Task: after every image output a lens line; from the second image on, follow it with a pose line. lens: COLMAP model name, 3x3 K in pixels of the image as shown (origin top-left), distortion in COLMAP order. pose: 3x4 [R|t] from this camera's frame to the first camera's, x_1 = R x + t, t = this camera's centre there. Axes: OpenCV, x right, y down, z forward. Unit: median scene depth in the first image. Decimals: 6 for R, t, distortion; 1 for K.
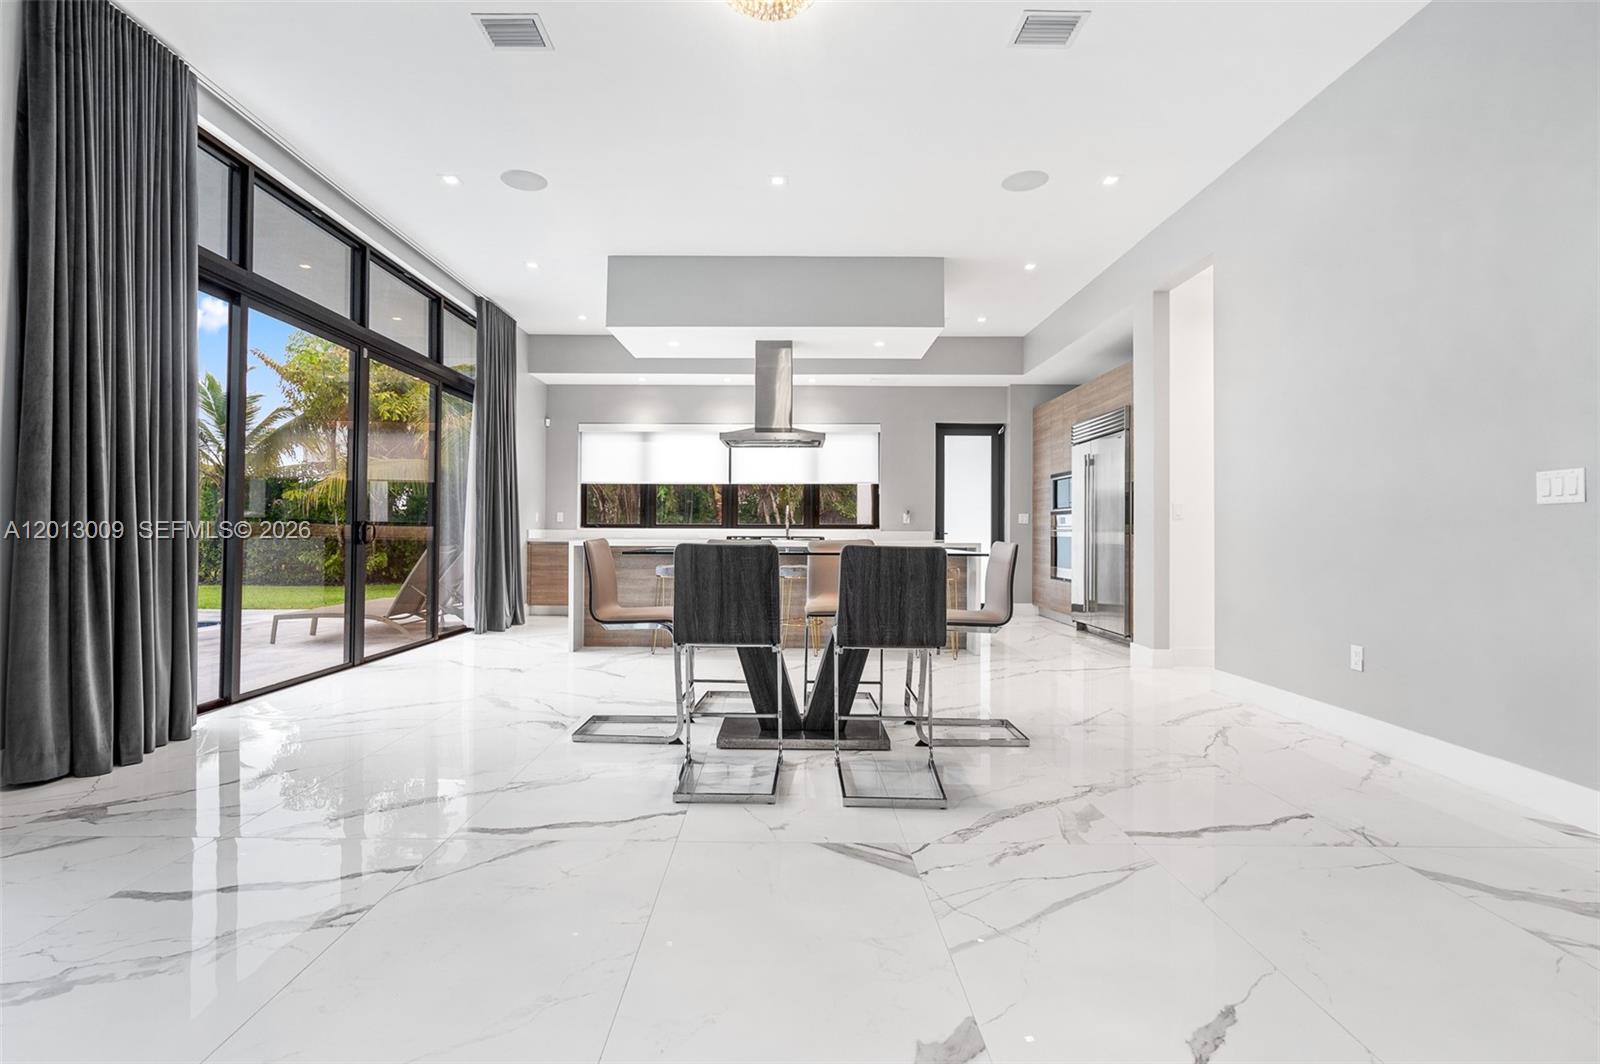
lens RADIAL K [[736.2, 0, 800.0], [0, 736.2, 532.0], [0, 0, 1]] dist [-0.011278, 0.000216]
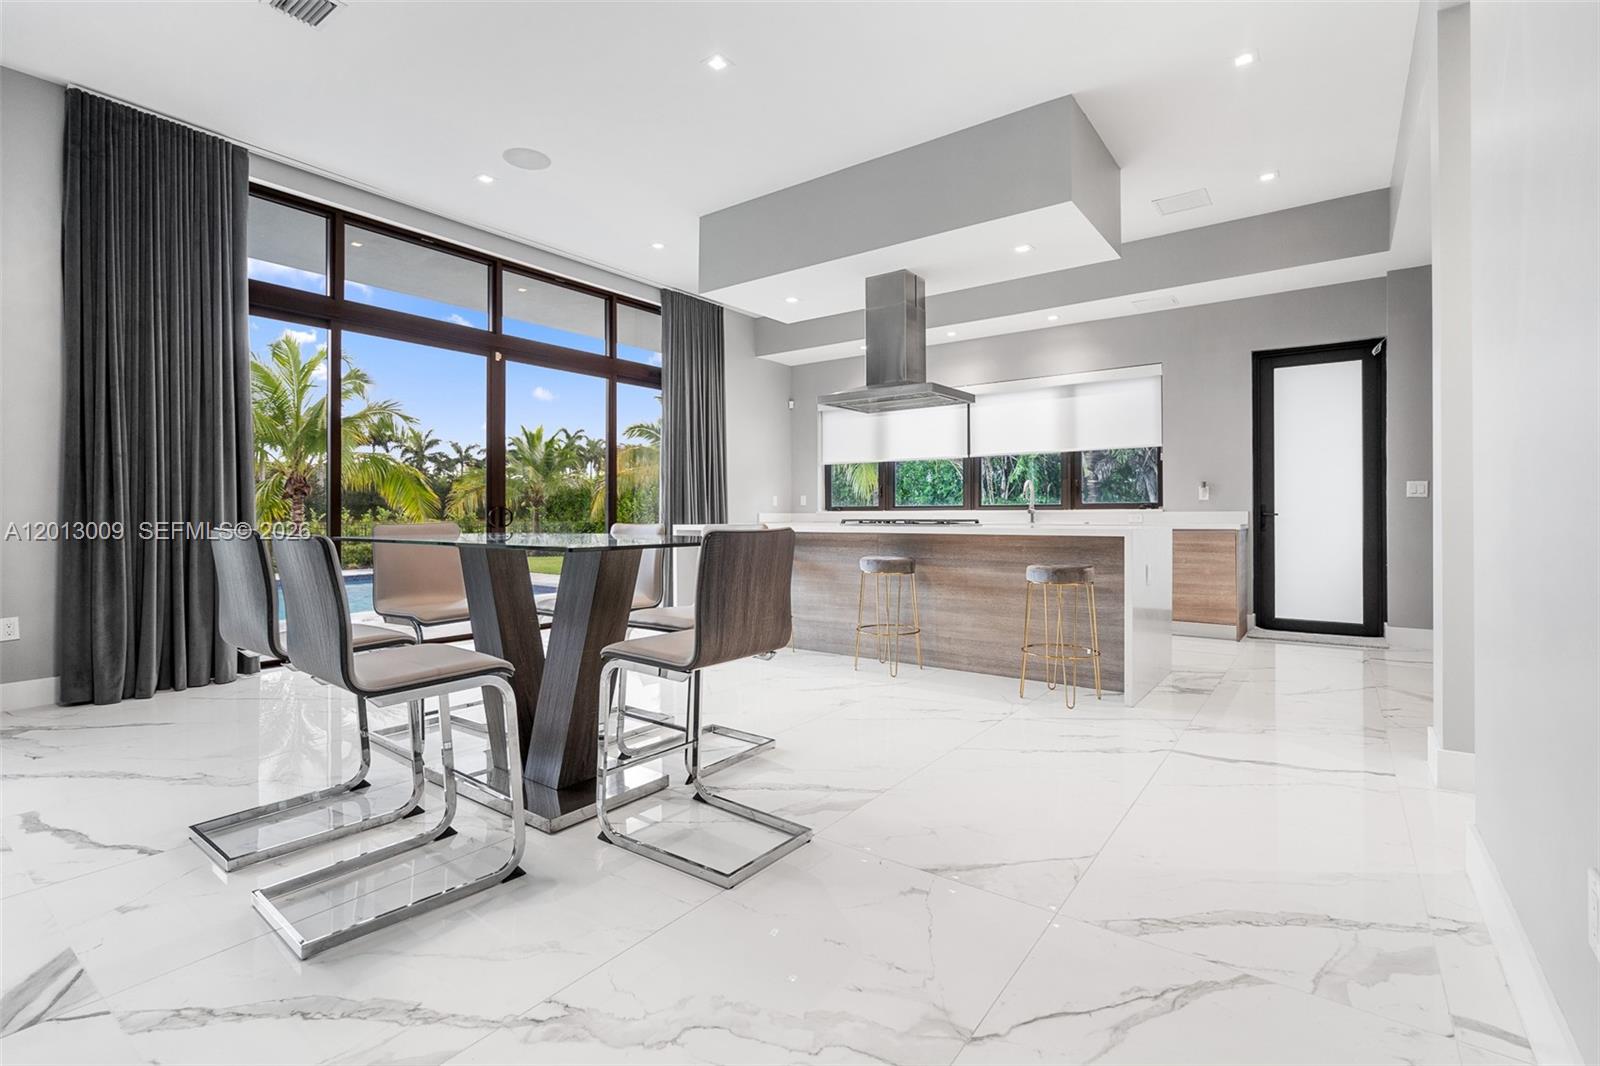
lens RADIAL K [[729.8, 0, 804.6], [0, 729.8, 523.0], [0, 0, 1]] dist [0.000038, 0.000467]
pose [[0.806995, -0.000340, -0.590559, 0.361177], [0.006283, 0.999948, 0.008010, 0.003357], [0.590525, -0.010174, 0.806955, 0.304136]]
